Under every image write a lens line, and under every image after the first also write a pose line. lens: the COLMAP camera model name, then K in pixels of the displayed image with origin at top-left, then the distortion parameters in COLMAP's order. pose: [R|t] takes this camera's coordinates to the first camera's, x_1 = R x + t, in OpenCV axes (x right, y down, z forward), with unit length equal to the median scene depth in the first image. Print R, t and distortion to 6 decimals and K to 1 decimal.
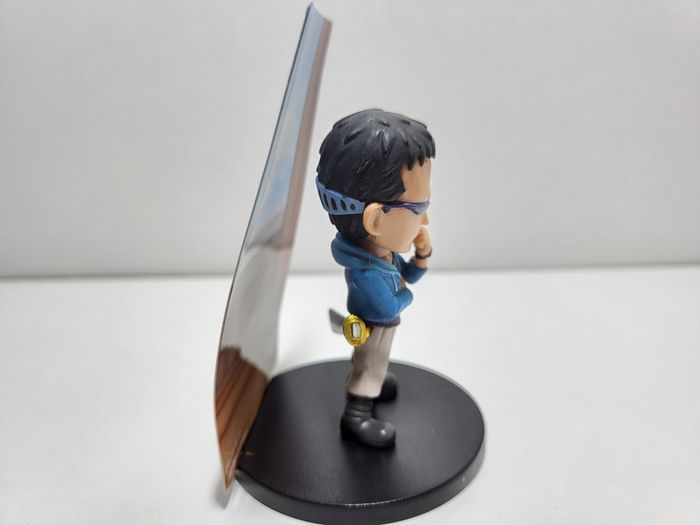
lens RADIAL K [[529.5, 0, 350.0], [0, 529.5, 262.5], [0, 0, 1]] dist [-0.000168, -0.000018]
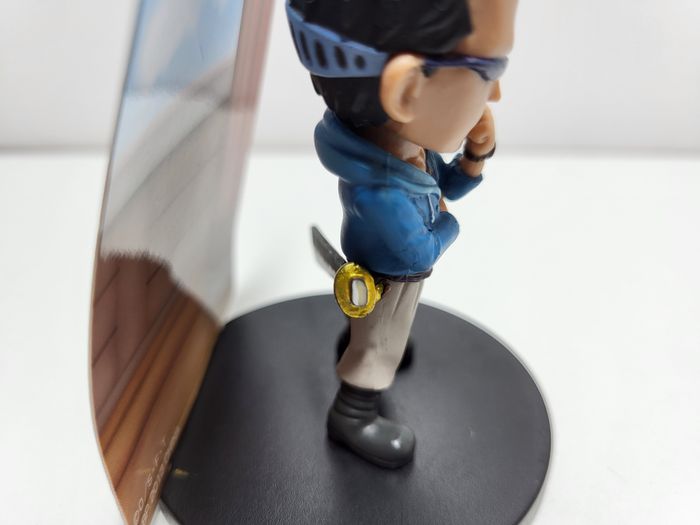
lens RADIAL K [[621.2, 0, 360.8], [0, 621.2, 262.3], [0, 0, 1]] dist [-0.094692, 0.001710]
pose [[0.999134, 0.019552, 0.036718, -0.009924], [-0.026947, 0.976637, 0.213200, -0.040830], [-0.031691, -0.214004, 0.976318, 0.367559]]
